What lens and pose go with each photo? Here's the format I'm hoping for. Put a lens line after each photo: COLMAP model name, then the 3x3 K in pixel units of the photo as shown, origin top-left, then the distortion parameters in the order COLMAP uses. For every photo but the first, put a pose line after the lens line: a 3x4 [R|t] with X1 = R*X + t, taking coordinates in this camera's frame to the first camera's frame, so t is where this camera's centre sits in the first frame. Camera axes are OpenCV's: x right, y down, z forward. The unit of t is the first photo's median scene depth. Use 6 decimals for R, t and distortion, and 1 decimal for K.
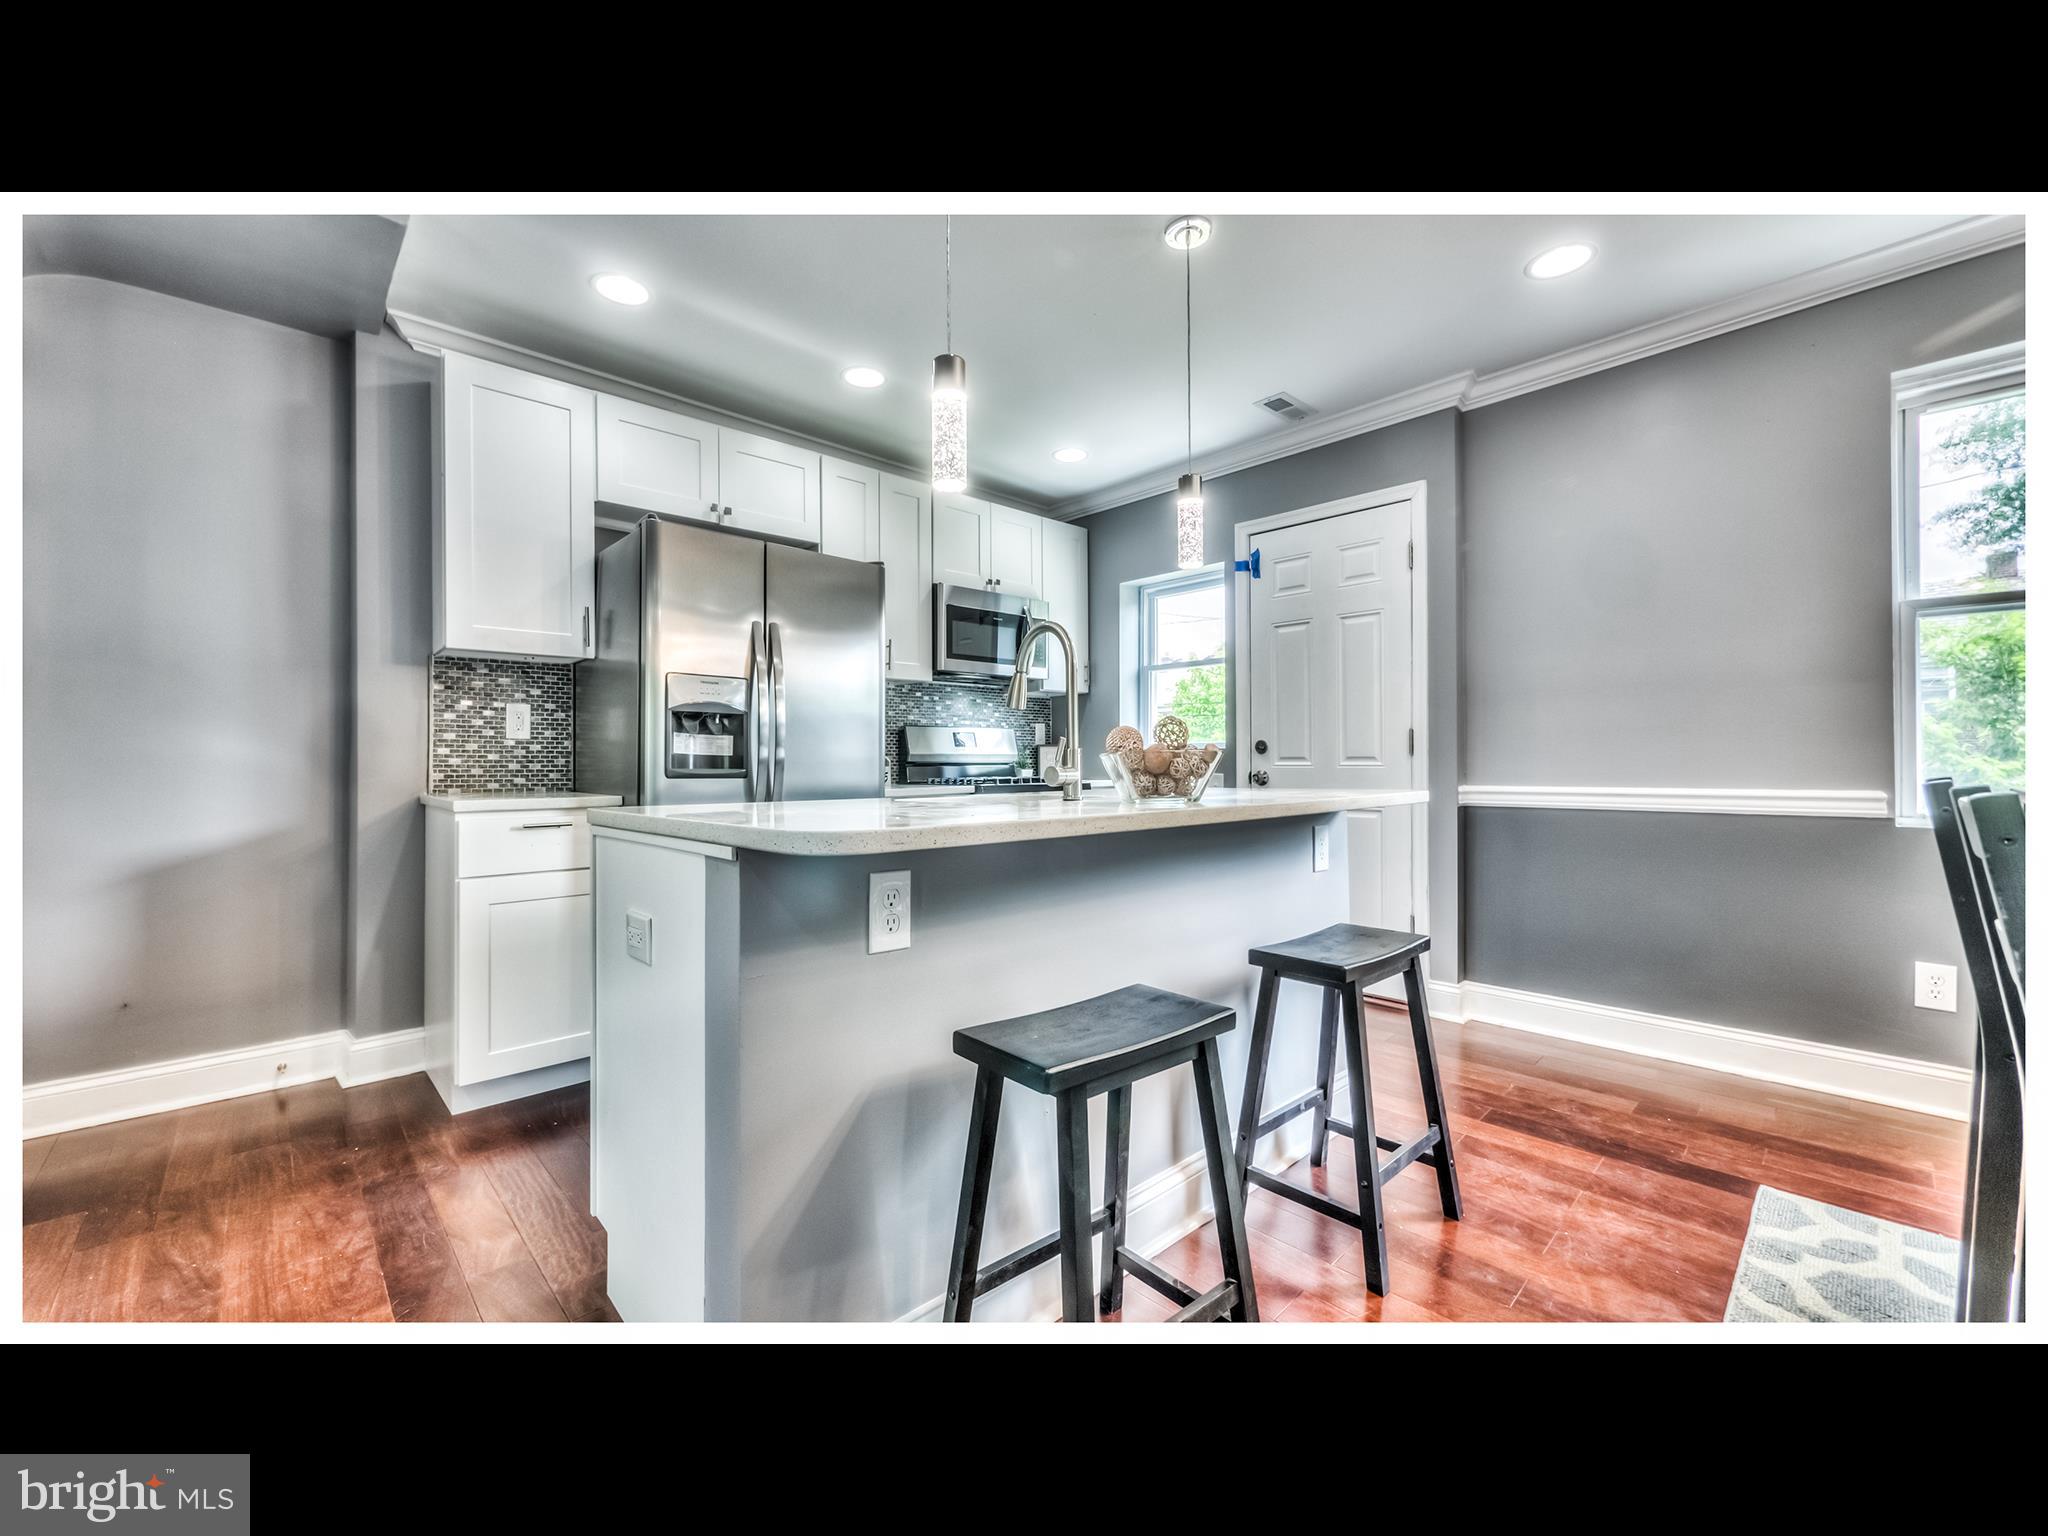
lens RADIAL K [[799.3, 0, 963.2], [0, 799.3, 762.4], [0, 0, 1]] dist [-0.002131, -0.000676]
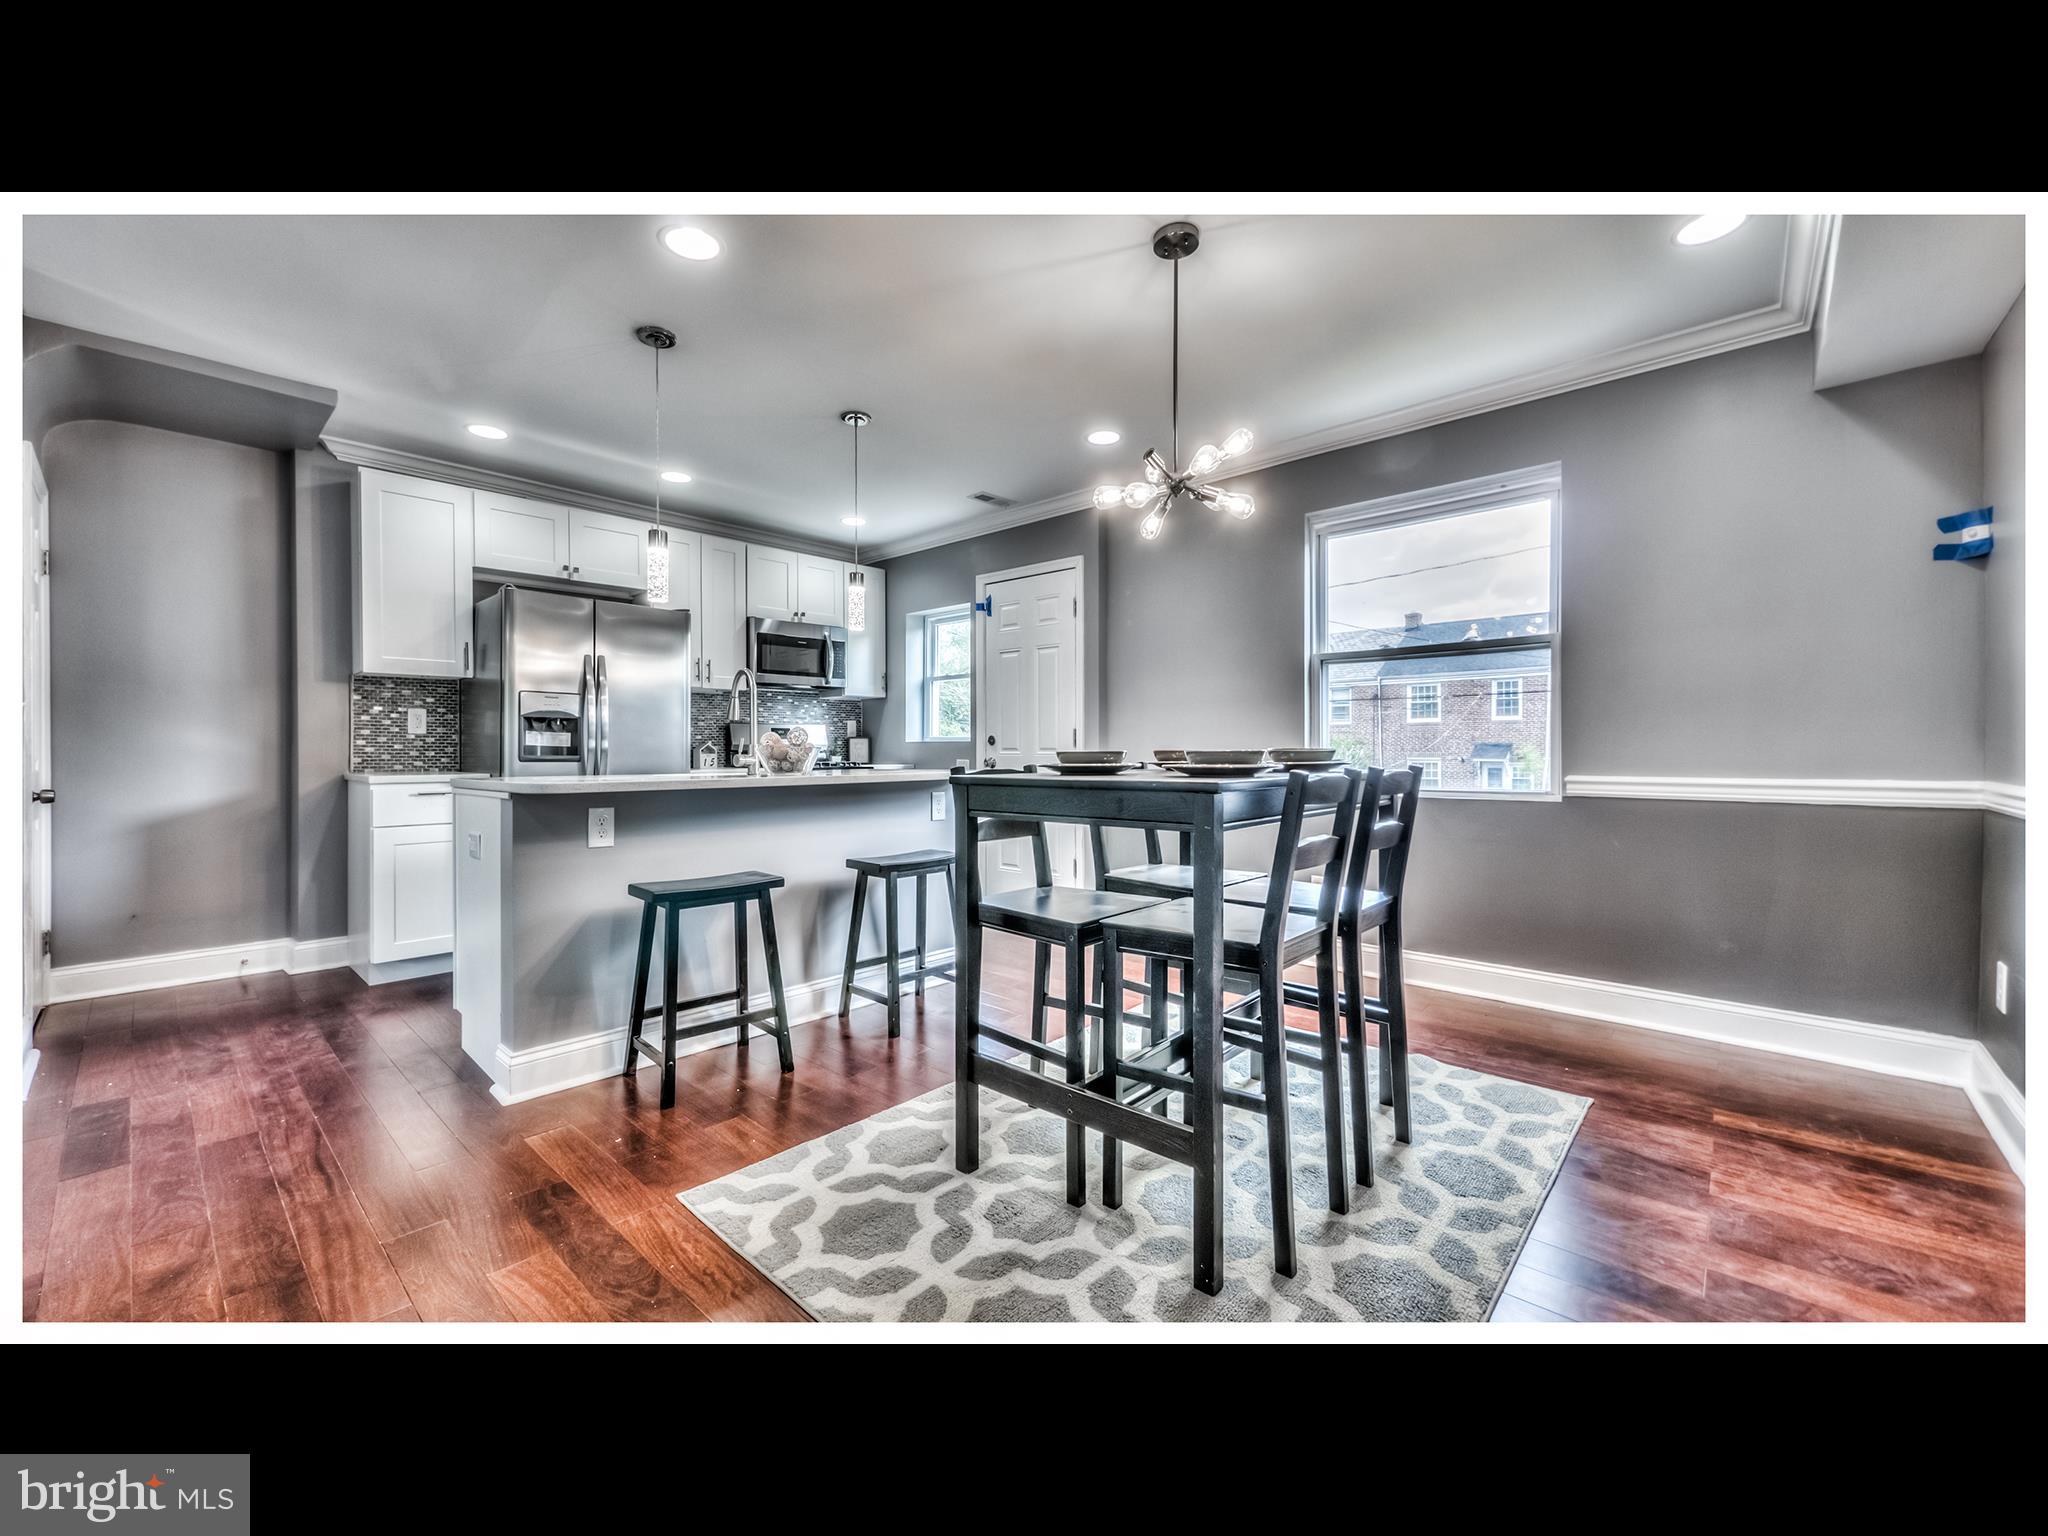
lens RADIAL K [[799.3, 0, 972.6], [0, 799.3, 756.8], [0, 0, 1]] dist [-0.002131, -0.000676]
pose [[0.996633, 0.002308, 0.081958, 0.315731], [-0.003225, 0.999934, 0.011053, -0.007771], [-0.081927, -0.011280, 0.996574, -0.502630]]
